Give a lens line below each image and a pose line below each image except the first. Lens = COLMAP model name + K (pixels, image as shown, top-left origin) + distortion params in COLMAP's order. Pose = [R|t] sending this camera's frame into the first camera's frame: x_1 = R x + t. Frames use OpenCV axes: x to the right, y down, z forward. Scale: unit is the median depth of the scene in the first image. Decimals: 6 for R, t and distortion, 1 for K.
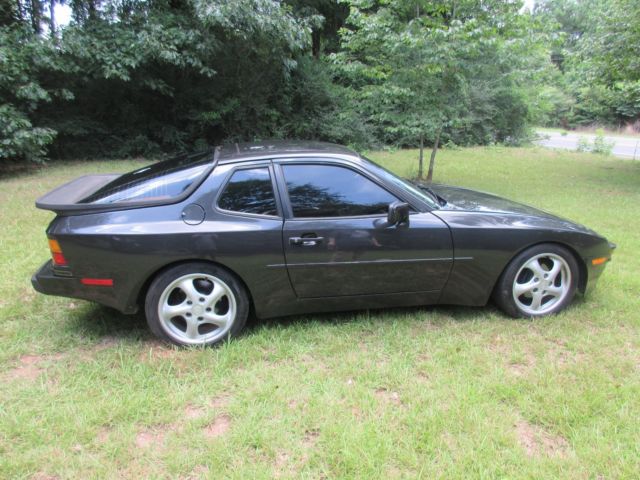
lens RADIAL K [[474.9, 0, 319.8], [0, 474.9, 229.1], [0, 0, 1]] dist [-0.048711, 0.062991]
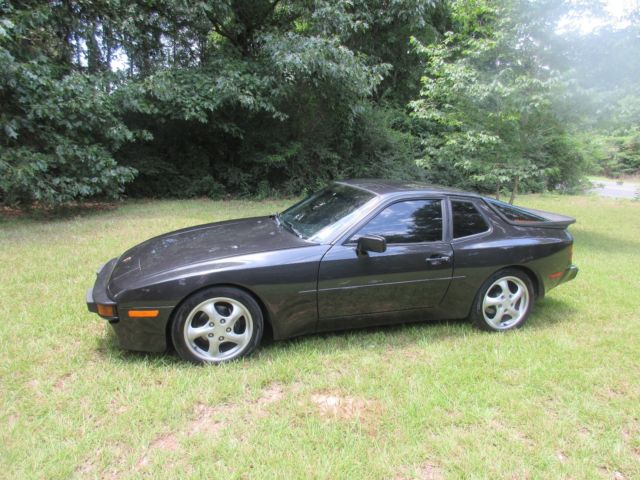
lens RADIAL K [[481.9, 0, 324.9], [0, 481.9, 237.6], [0, 0, 1]] dist [-0.009623, 0.010511]
pose [[0.998744, 0.025663, -0.043040, -0.091087], [-0.028783, 0.996879, -0.073512, 0.003930], [0.041020, 0.074659, 0.996365, -0.018887]]
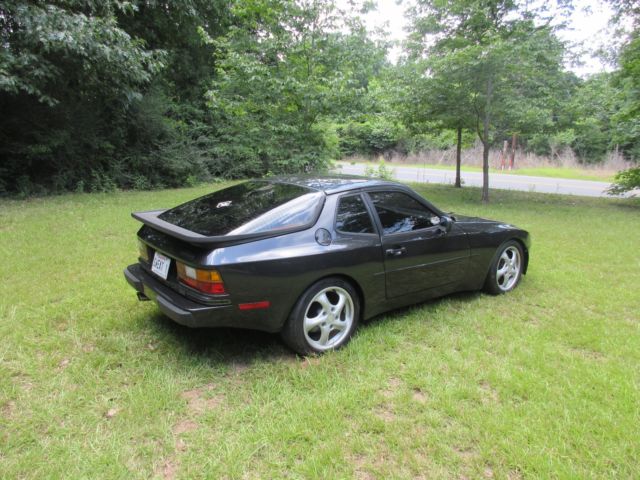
lens RADIAL K [[474.9, 0, 319.8], [0, 474.9, 229.1], [0, 0, 1]] dist [-0.048711, 0.062991]
pose [[0.892062, -0.072728, 0.446022, -0.198034], [0.101249, 0.994040, -0.040415, -0.001006], [-0.440425, 0.081212, 0.894109, -0.012790]]
